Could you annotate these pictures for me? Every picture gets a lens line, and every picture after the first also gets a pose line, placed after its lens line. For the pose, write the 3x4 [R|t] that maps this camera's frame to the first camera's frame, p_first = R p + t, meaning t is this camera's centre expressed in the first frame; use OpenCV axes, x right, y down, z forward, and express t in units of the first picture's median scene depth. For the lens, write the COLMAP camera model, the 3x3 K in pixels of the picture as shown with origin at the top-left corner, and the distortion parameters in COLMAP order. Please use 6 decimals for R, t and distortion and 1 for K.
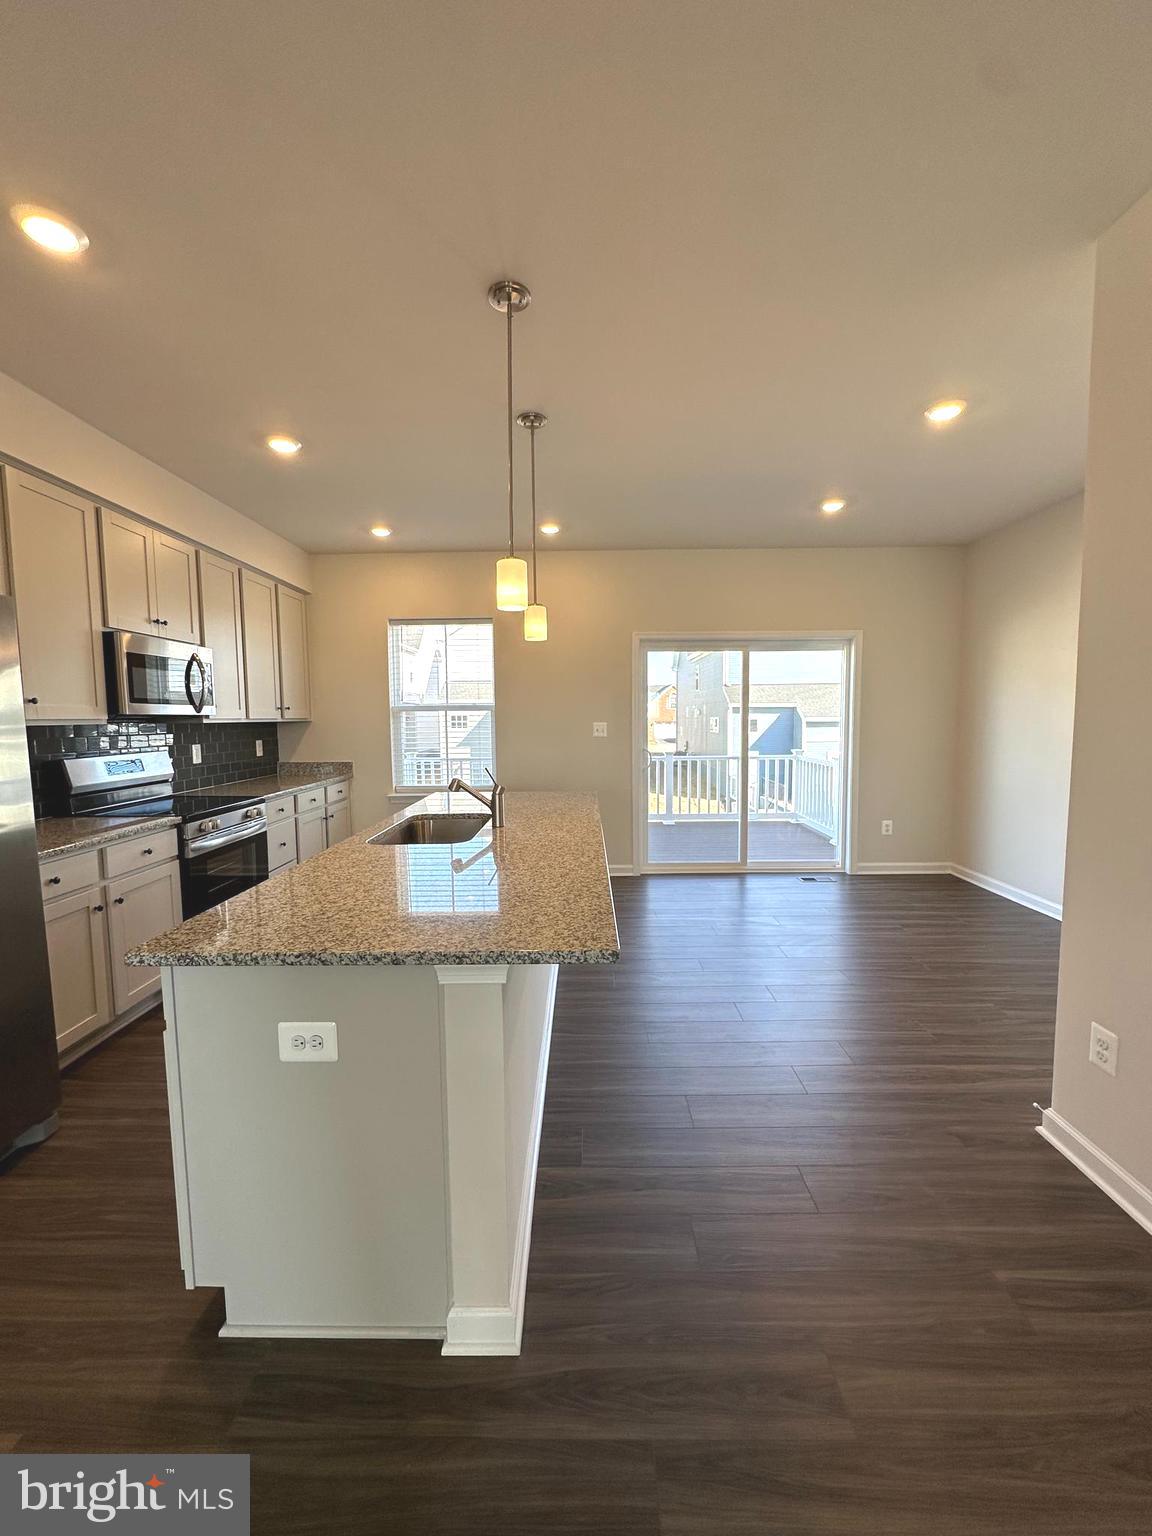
lens RADIAL K [[615.4, 0, 580.9], [0, 615.4, 761.9], [0, 0, 1]] dist [-0.003898, 0.001342]
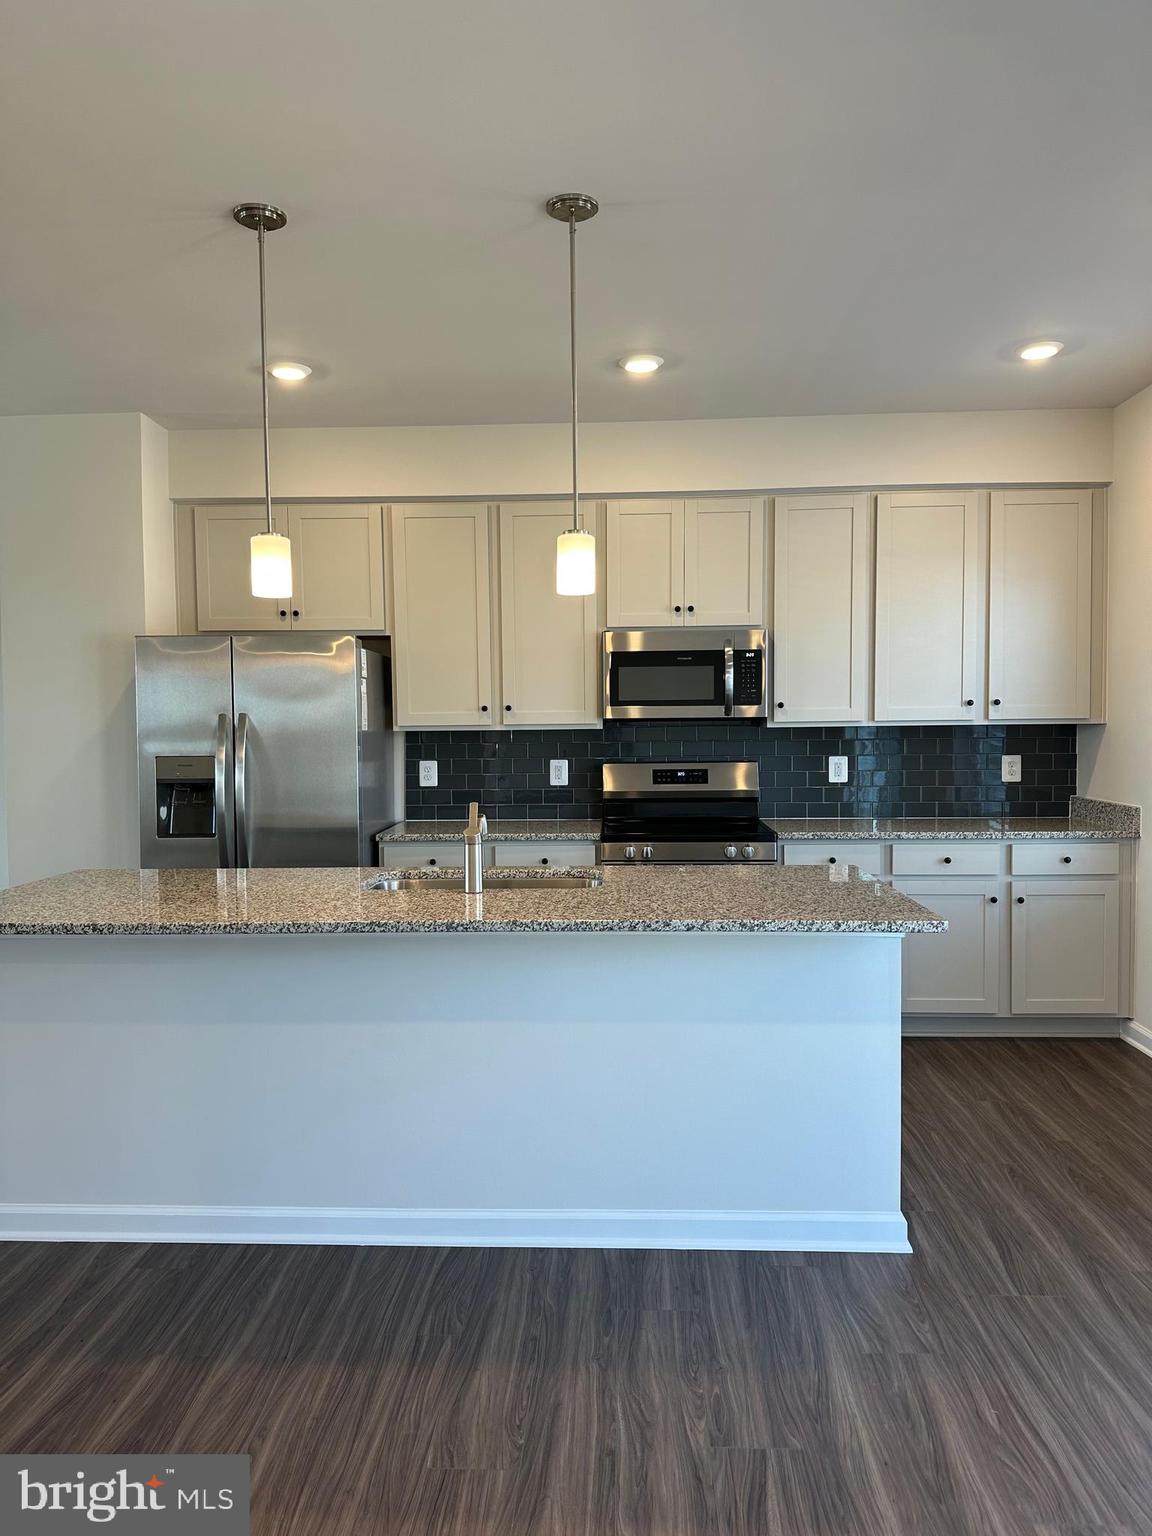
lens RADIAL K [[1077.1, 0, 573.5], [0, 1077.1, 761.9], [0, 0, 1]] dist [0.061648, -0.074363]
pose [[-0.038222, 0.048764, -0.998079, 0.779342], [-0.063537, 0.996669, 0.051128, -0.079406], [0.997247, 0.065369, -0.034996, 0.874422]]
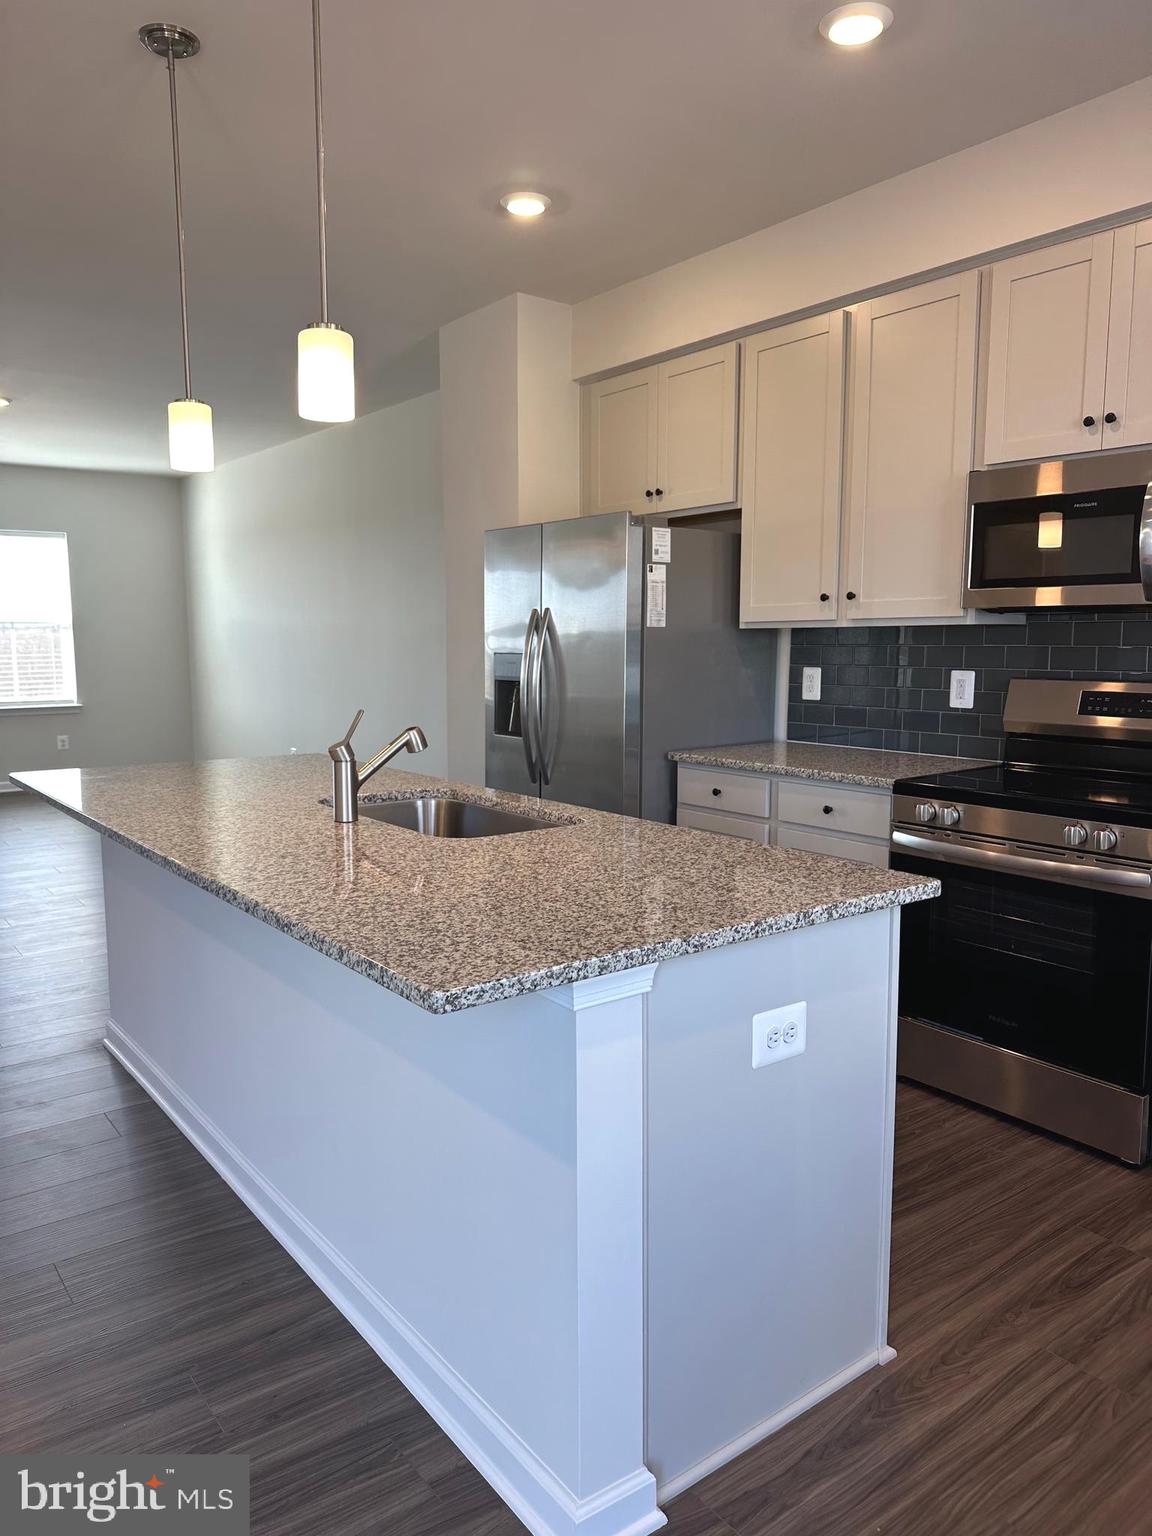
lens RADIAL K [[1077.1, 0, 573.9], [0, 1077.1, 772.7], [0, 0, 1]] dist [0.061648, -0.074363]
pose [[-0.793300, 0.088978, -0.602294, 0.207935], [-0.033936, 0.981263, 0.189661, -0.094299], [0.607884, 0.170897, -0.775417, 1.413913]]
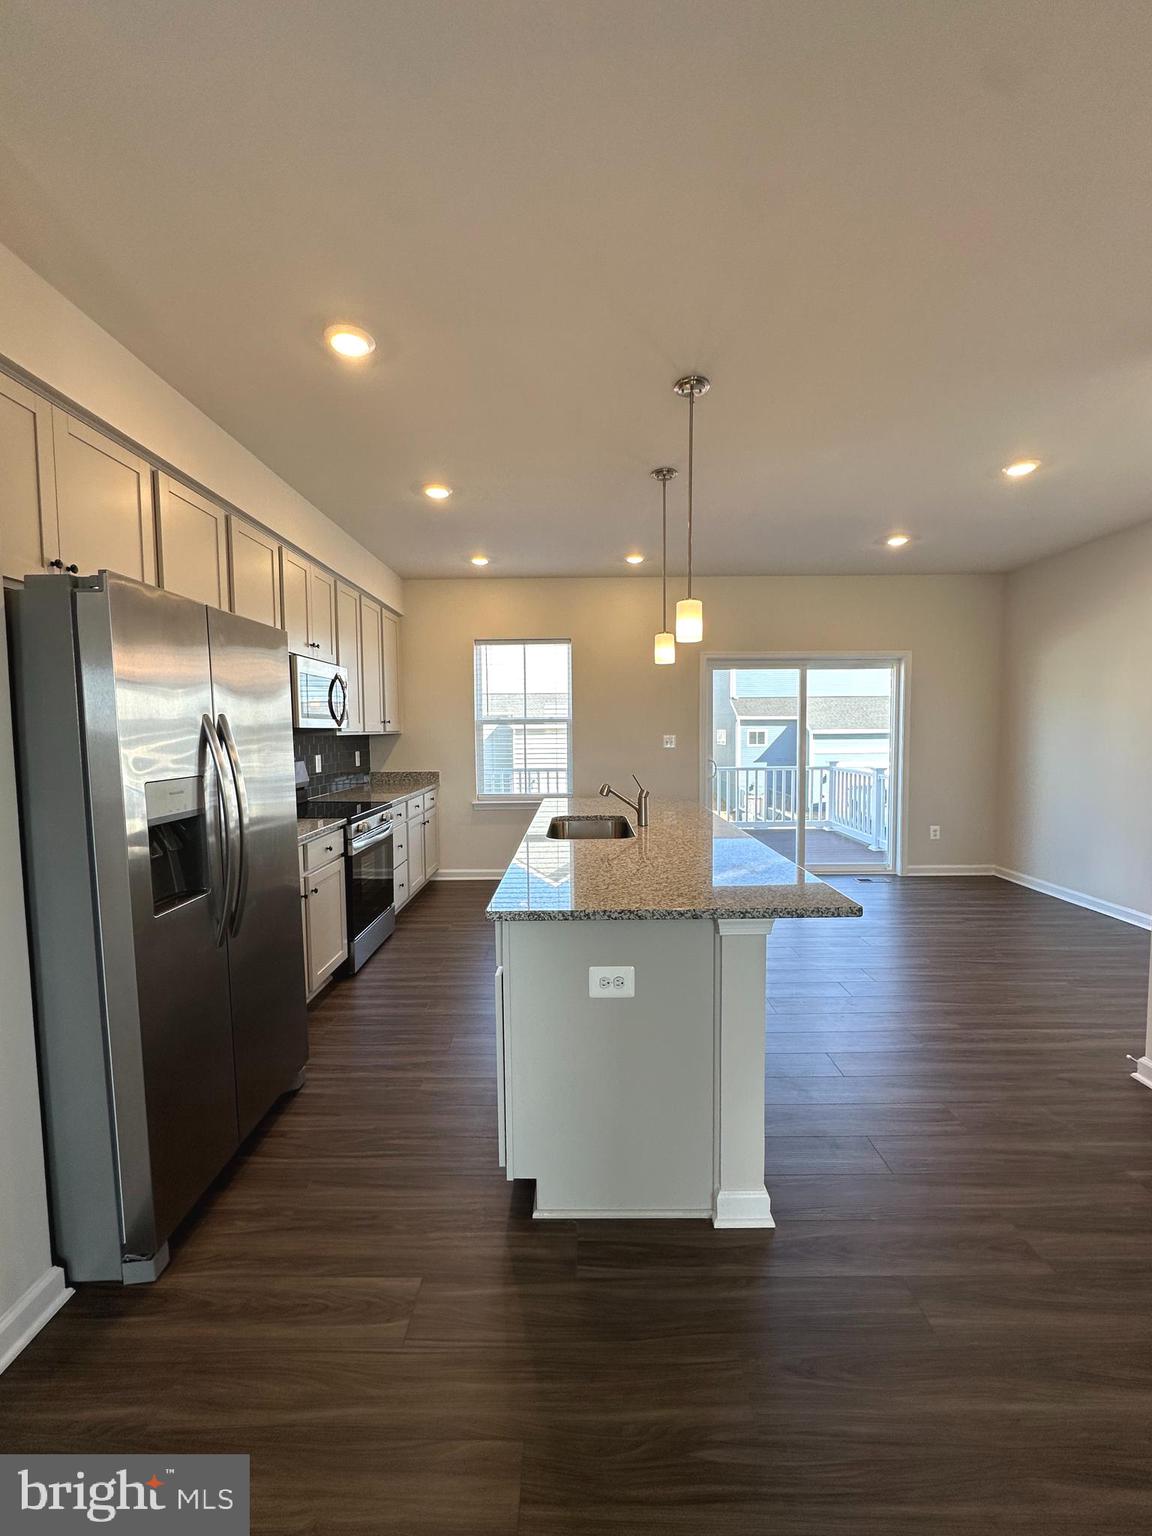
lens RADIAL K [[615.4, 0, 583.0], [0, 615.4, 761.1], [0, 0, 1]] dist [-0.003898, 0.001342]
pose [[0.999961, 0.000020, 0.008859, -0.196997], [0.000168, 0.999776, -0.021181, 0.006838], [-0.008857, 0.021182, 0.999736, -0.115657]]
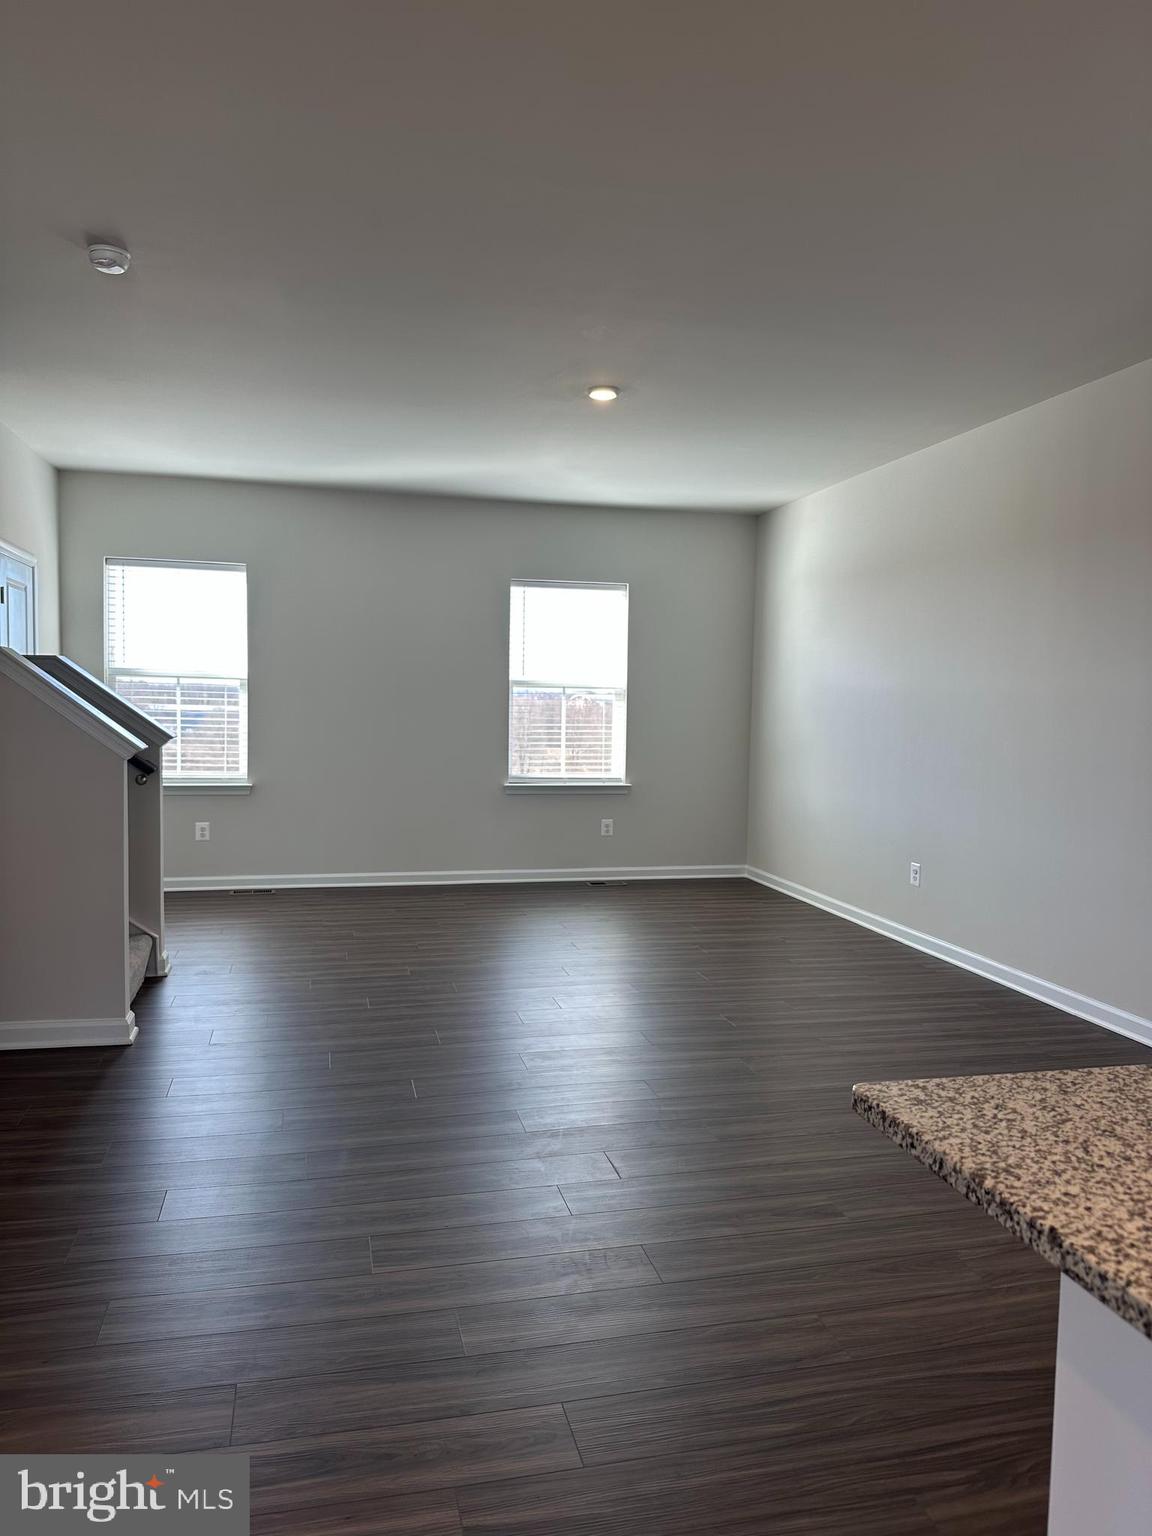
lens RADIAL K [[1077.1, 0, 571.5], [0, 1077.1, 776.8], [0, 0, 1]] dist [0.061648, -0.074363]
pose [[-0.971463, 0.011682, -0.236905, 0.189777], [-0.022619, 0.989672, 0.141555, -0.035755], [0.236112, 0.142874, -0.961165, 0.654468]]
